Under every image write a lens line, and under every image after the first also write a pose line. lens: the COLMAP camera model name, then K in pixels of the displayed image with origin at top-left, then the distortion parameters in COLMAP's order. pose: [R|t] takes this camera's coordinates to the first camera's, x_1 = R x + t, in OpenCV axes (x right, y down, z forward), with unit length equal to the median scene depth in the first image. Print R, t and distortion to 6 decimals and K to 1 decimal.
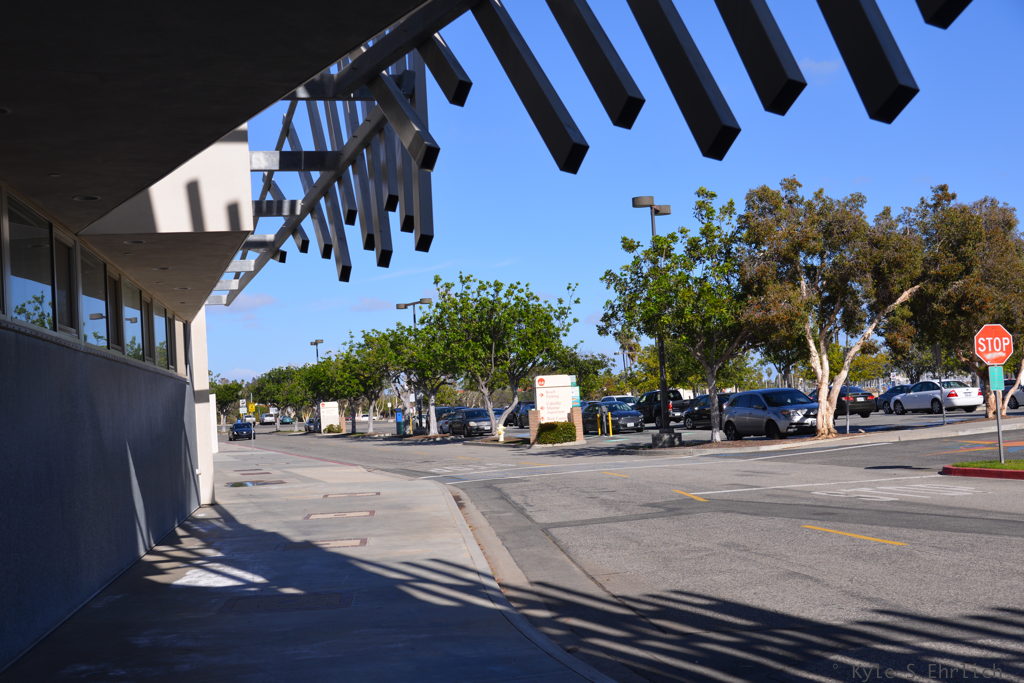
lens RADIAL K [[1291.0, 0, 512.0], [0, 1291.0, 341.5], [0, 0, 1]] dist [-0.027664, -0.003090]
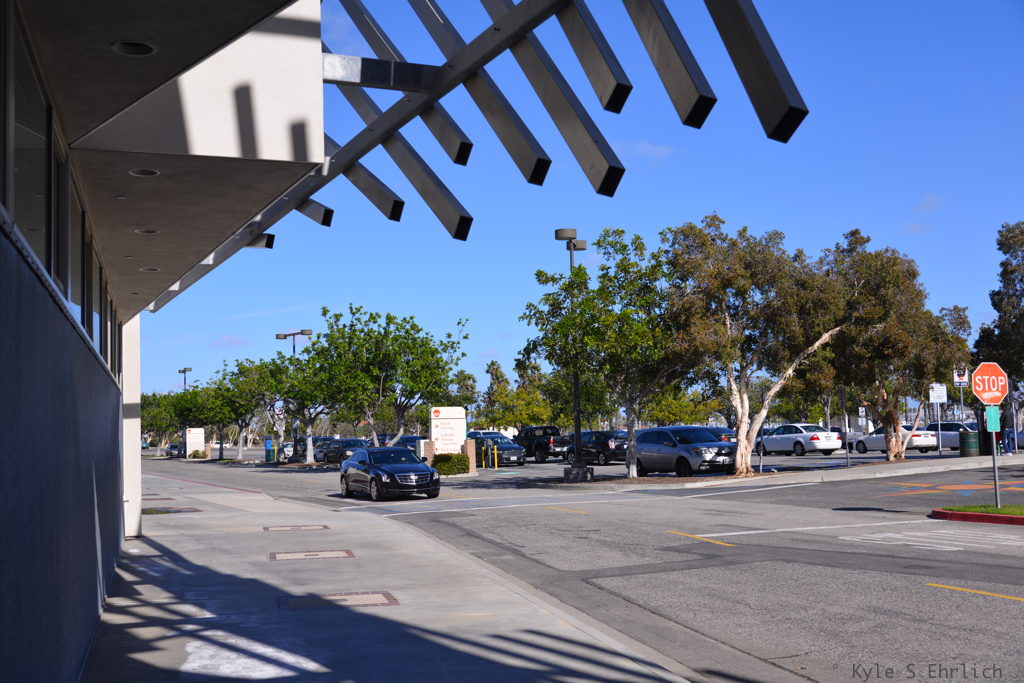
lens RADIAL K [[1133.3, 0, 483.3], [0, 1133.3, 341.1], [0, 0, 1]] dist [-0.024019, -0.021137]
pose [[0.990662, 0.040750, 0.130110, -0.070793], [-0.035709, 0.998527, -0.040844, 0.012036], [-0.131583, 0.035816, 0.990658, 0.141249]]
